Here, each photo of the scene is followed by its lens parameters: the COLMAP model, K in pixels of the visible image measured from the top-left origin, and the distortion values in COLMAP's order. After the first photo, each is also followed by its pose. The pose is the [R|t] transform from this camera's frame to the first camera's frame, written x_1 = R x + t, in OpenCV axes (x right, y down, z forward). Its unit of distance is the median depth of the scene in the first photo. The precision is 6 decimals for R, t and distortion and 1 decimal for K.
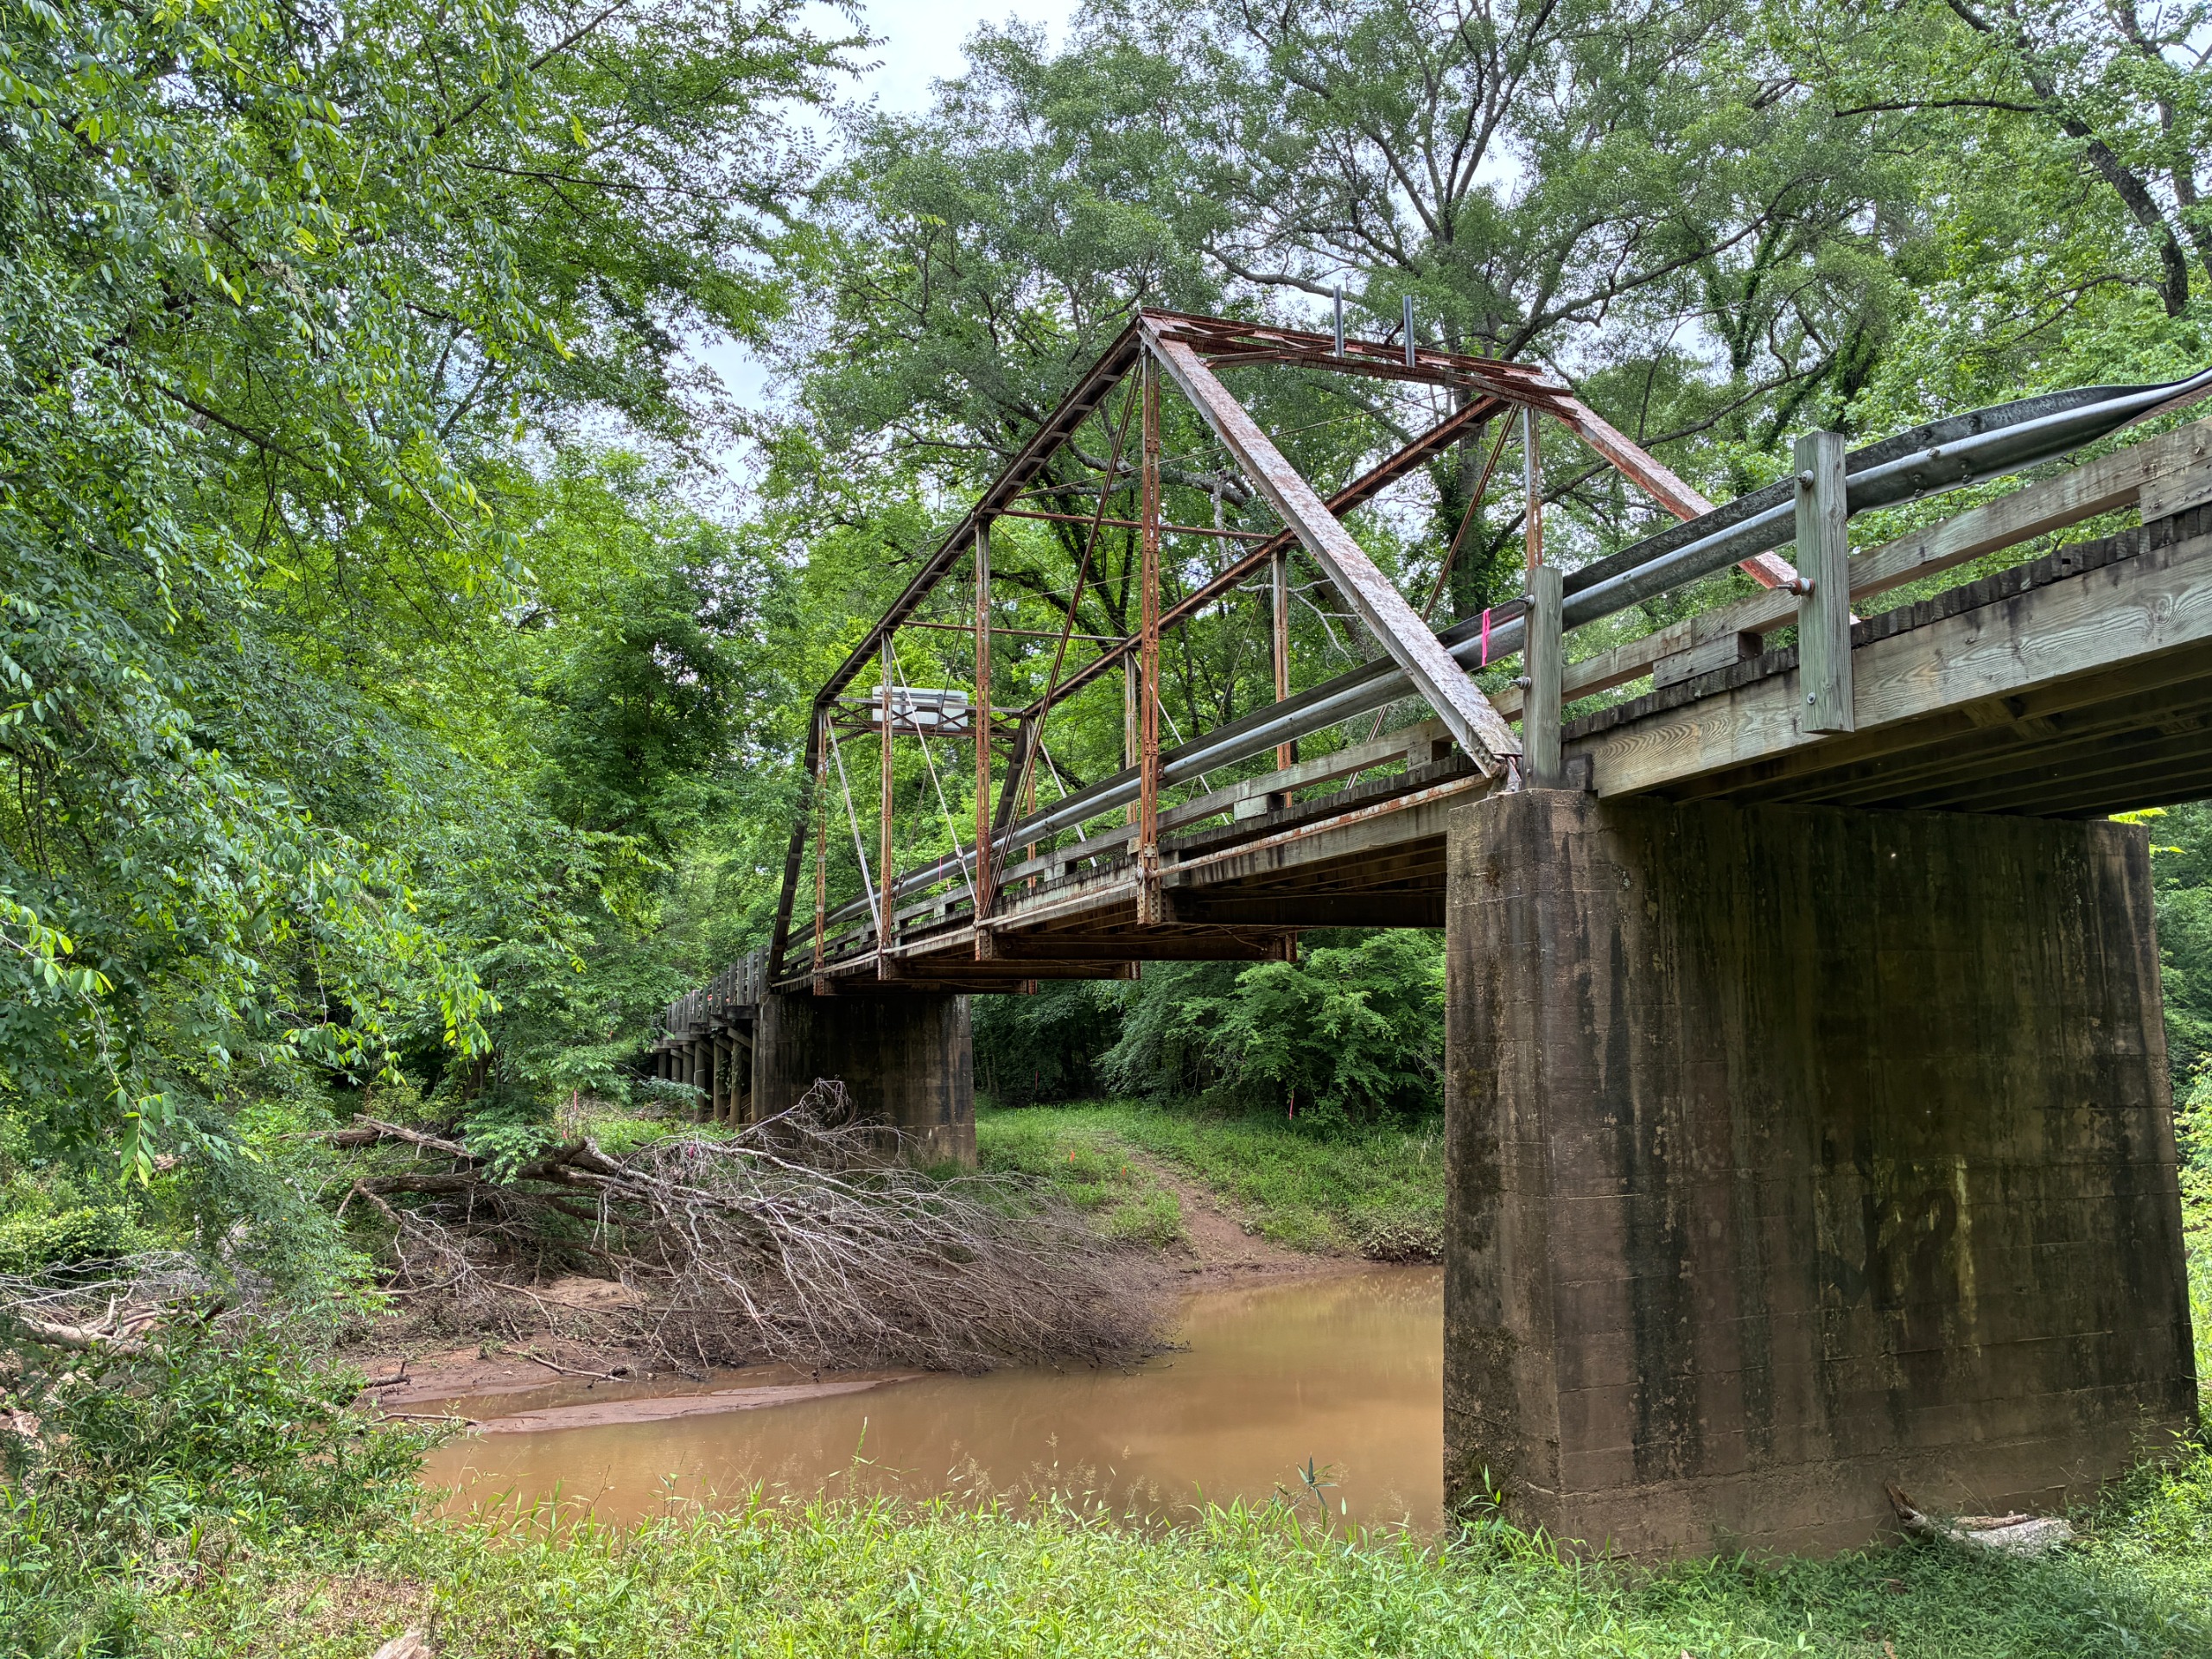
lens RADIAL K [[1603.5, 0, 1106.0], [0, 1603.5, 829.5], [0, 0, 1]] dist [-0.002946, -0.002571]
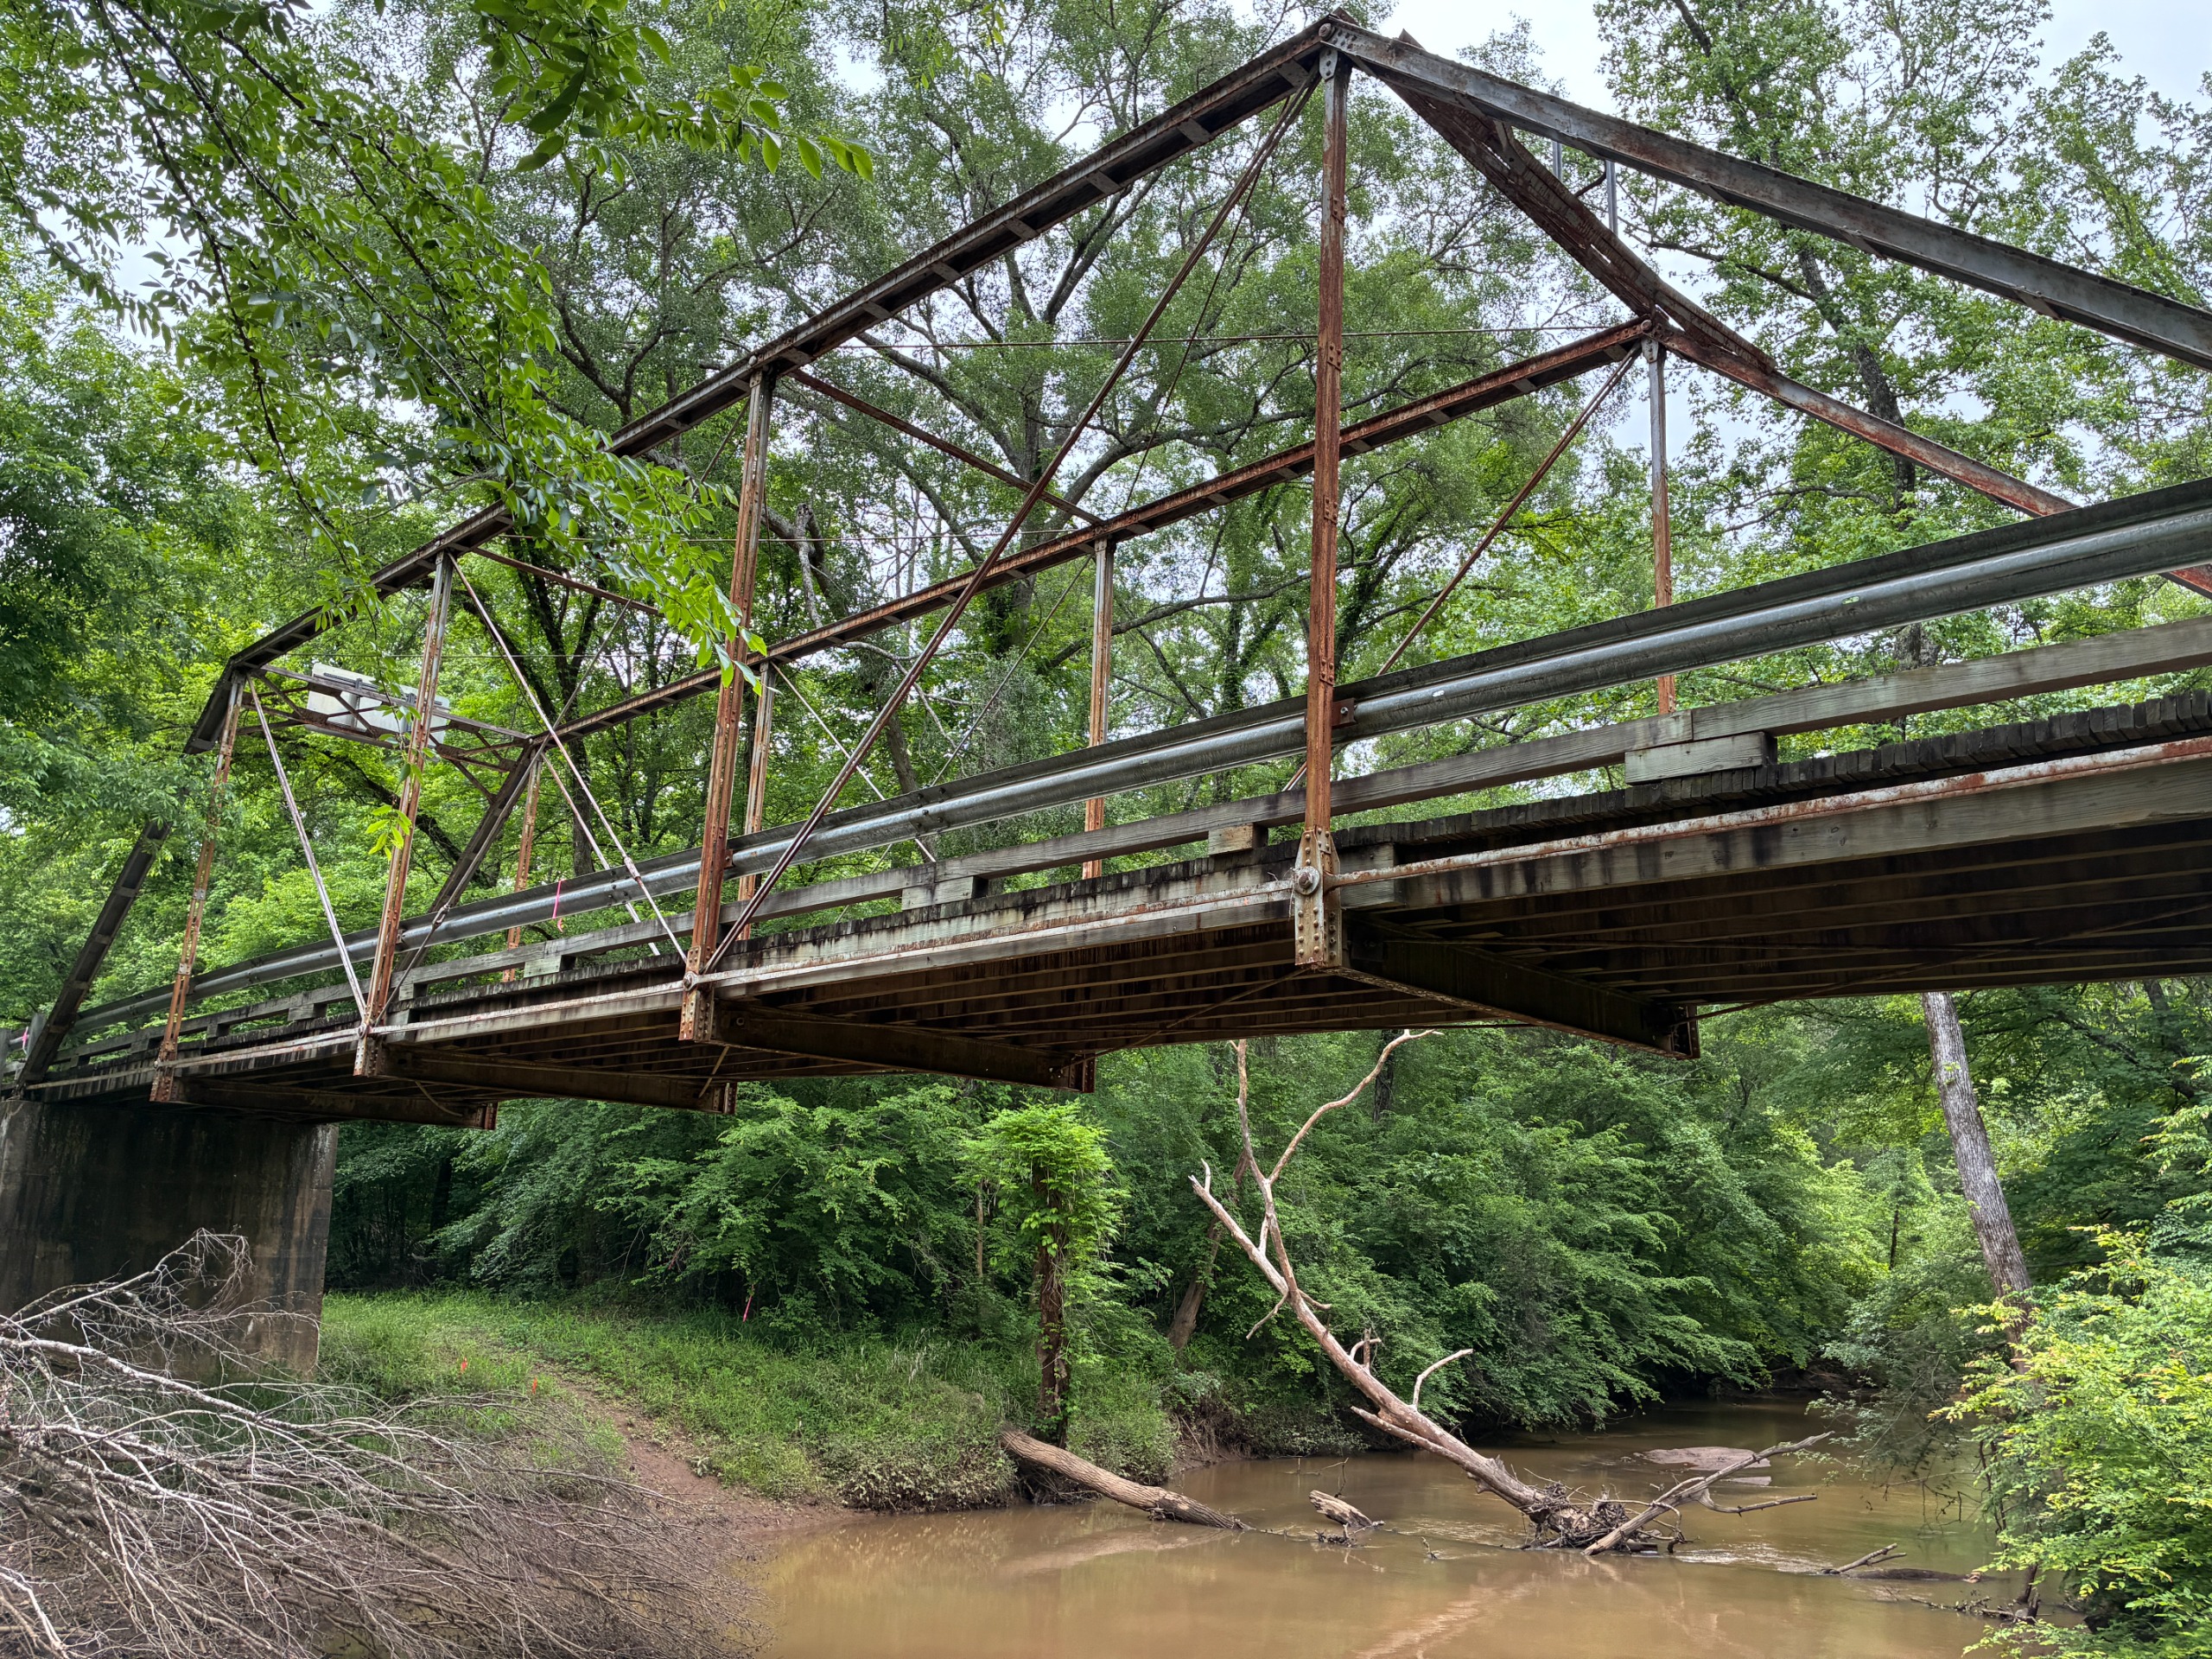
lens RADIAL K [[1603.5, 0, 1106.0], [0, 1603.5, 829.5], [0, 0, 1]] dist [-0.002946, -0.002571]
pose [[0.886977, 0.163742, 0.431810, -0.120092], [-0.110017, 0.983032, -0.146780, 0.042210], [-0.448517, 0.082684, 0.889941, 0.214923]]
